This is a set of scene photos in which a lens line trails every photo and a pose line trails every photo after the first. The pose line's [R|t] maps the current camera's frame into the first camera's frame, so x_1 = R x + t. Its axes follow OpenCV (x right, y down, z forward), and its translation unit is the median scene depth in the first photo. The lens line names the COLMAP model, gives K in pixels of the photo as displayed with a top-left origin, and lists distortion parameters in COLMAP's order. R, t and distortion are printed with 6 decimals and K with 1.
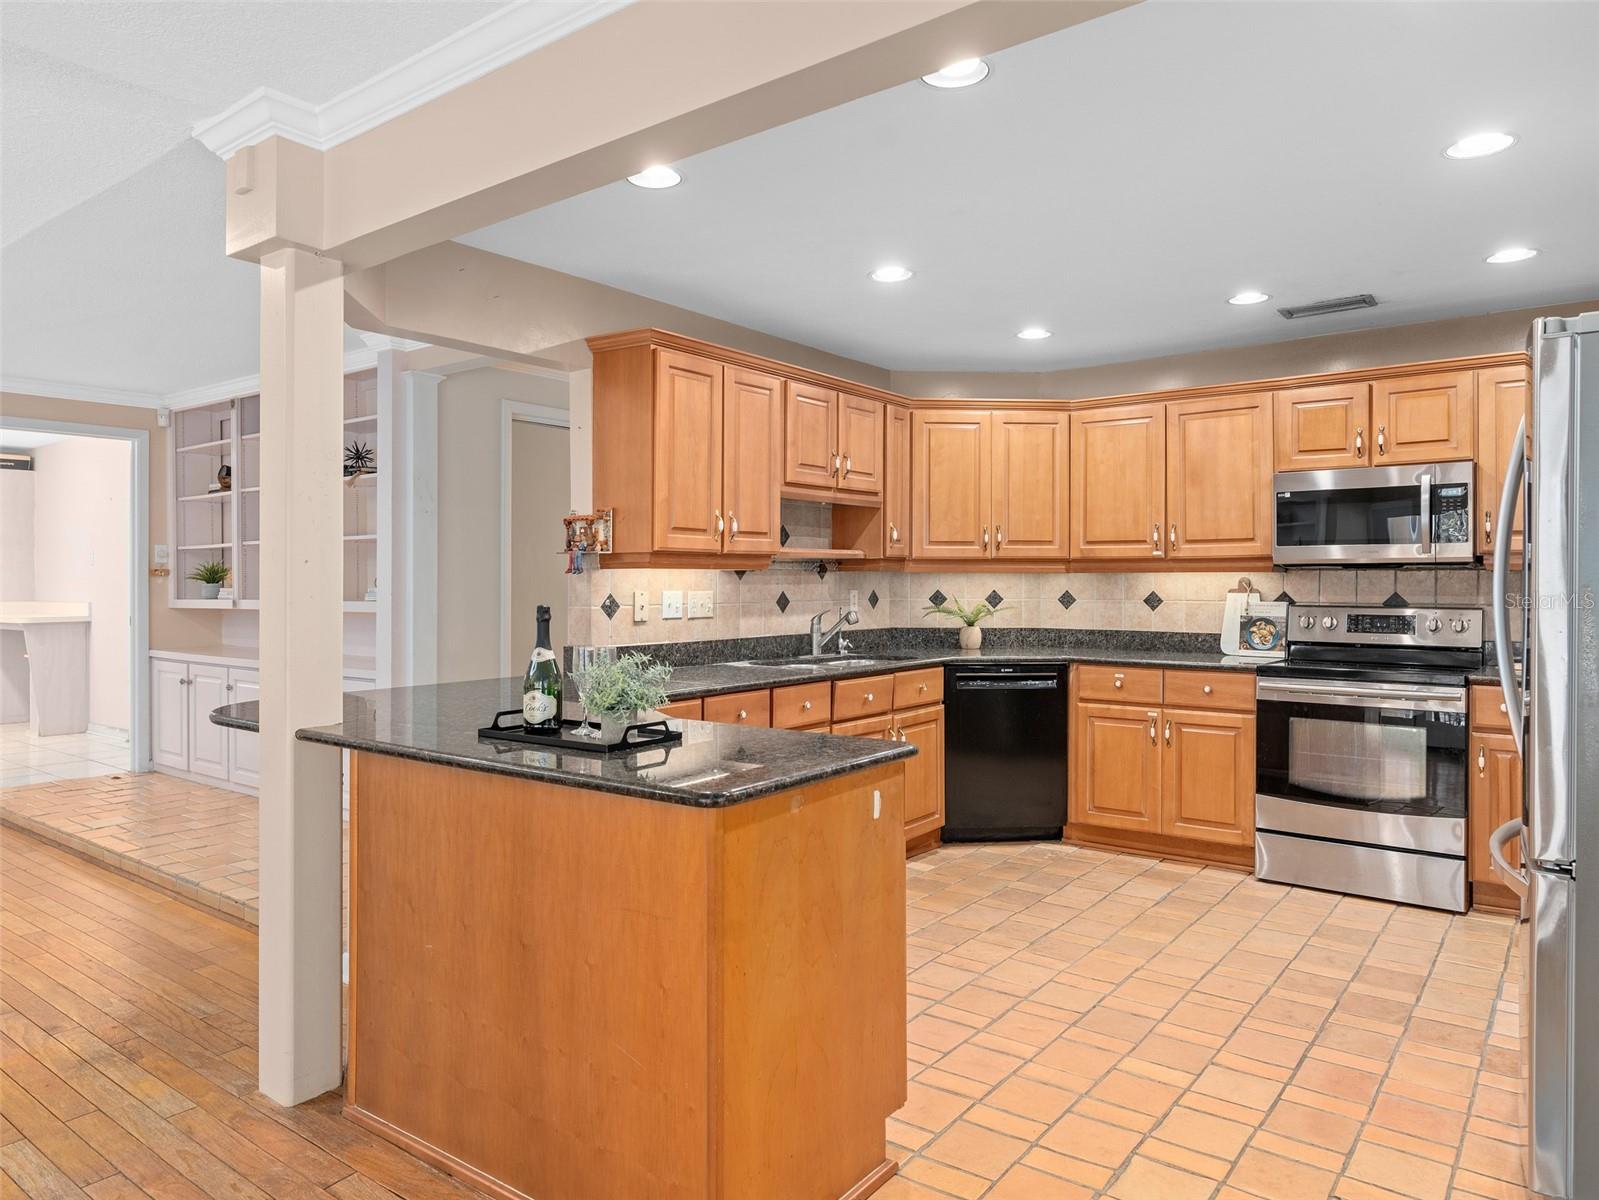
lens RADIAL K [[1049.5, 0, 802.3], [0, 1049.5, 578.0], [0, 0, 1]] dist [-0.006143, 0.002662]
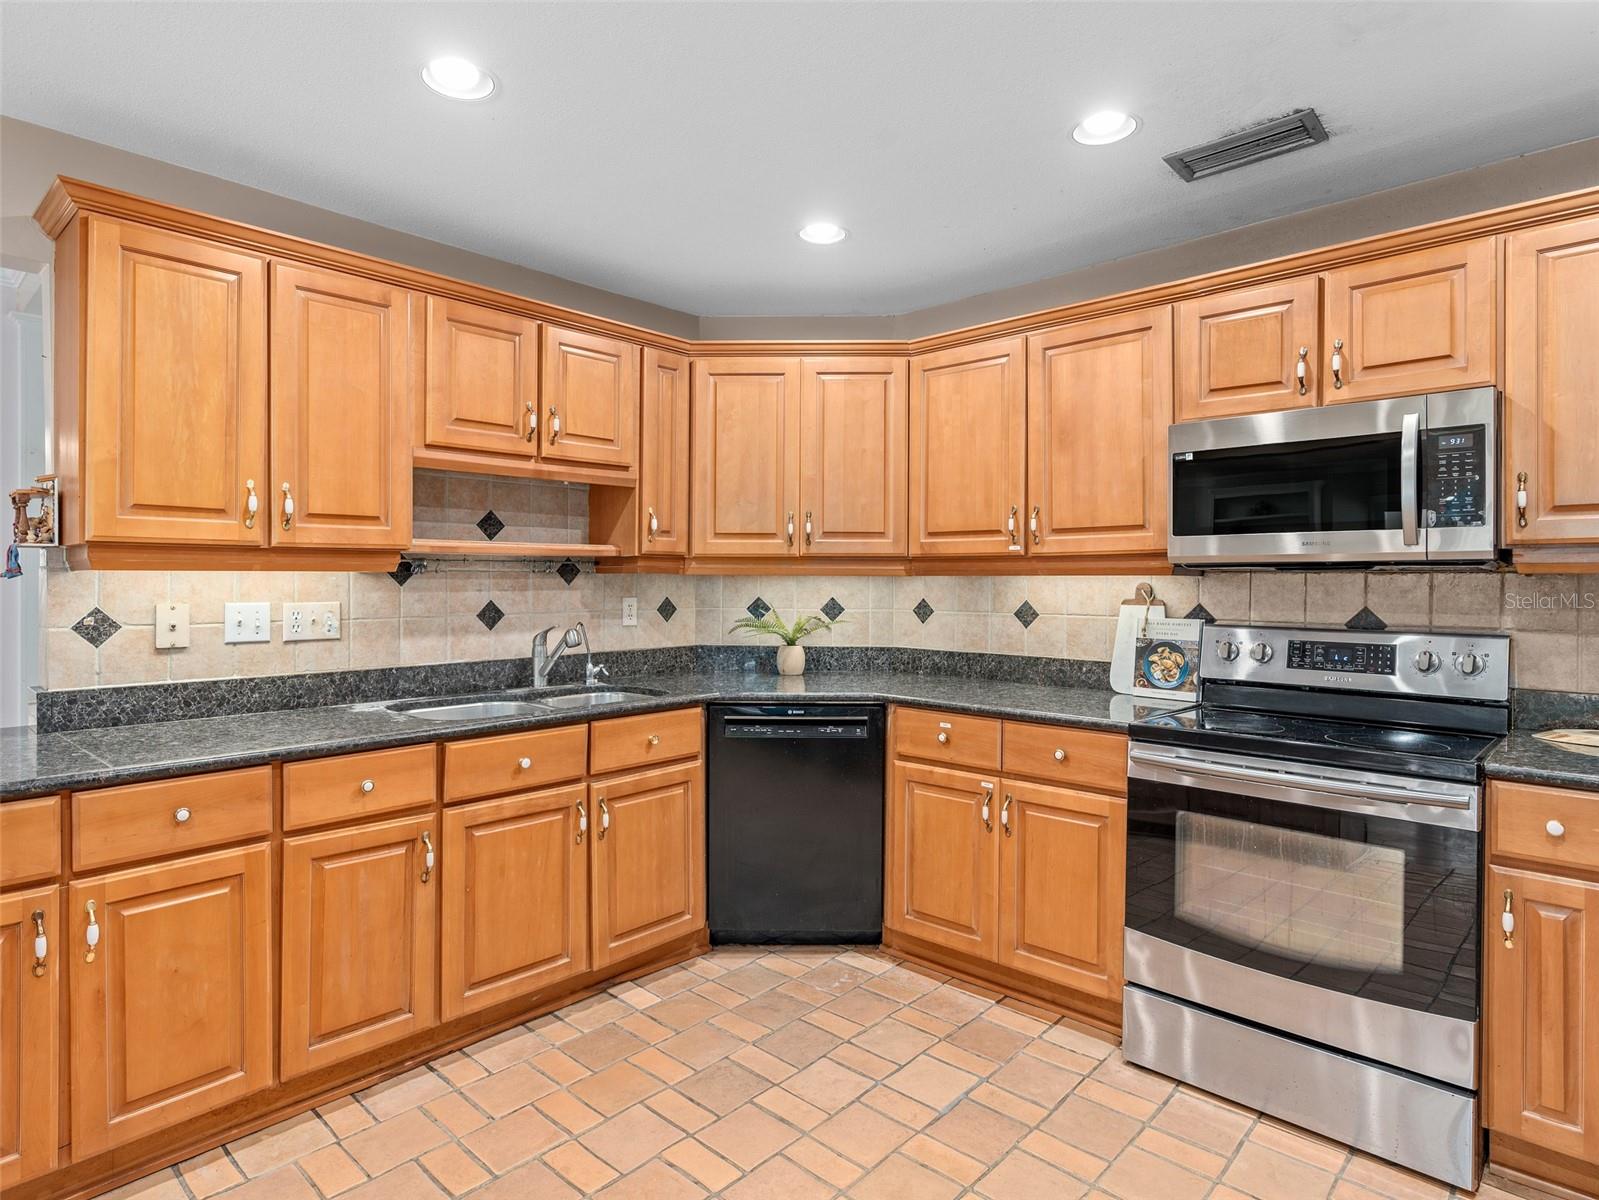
lens RADIAL K [[880.2, 0, 804.2], [0, 880.2, 583.9], [0, 0, 1]] dist [-0.012437, 0.006145]
pose [[0.995624, 0.002256, -0.093419, 0.268259], [-0.001513, 0.999967, 0.008020, -0.004474], [0.093434, -0.007843, 0.995595, 0.423092]]
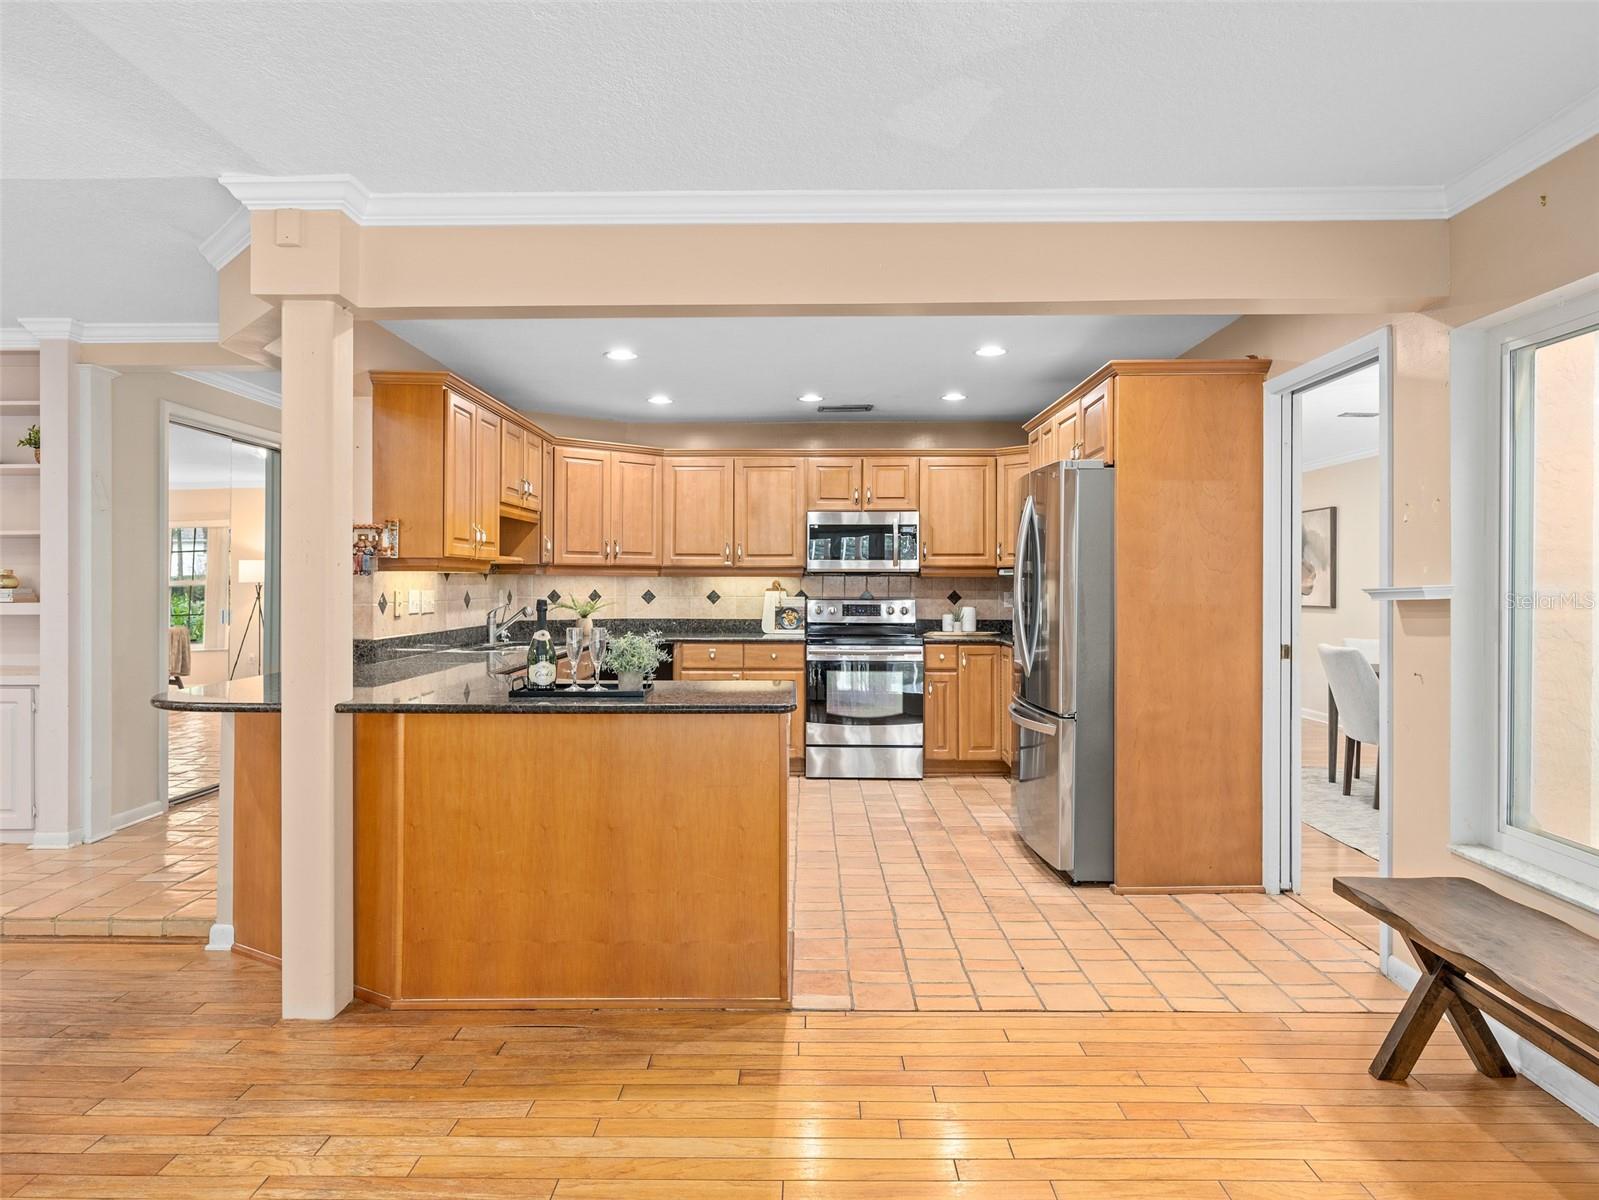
lens RADIAL K [[966.8, 0, 795.8], [0, 966.8, 584.9], [0, 0, 1]] dist [-0.001537, 0.002078]
pose [[0.803891, 0.000472, 0.594776, -0.387219], [-0.003370, 0.999987, 0.003760, 0.000648], [-0.594767, -0.005027, 0.803882, -0.112276]]
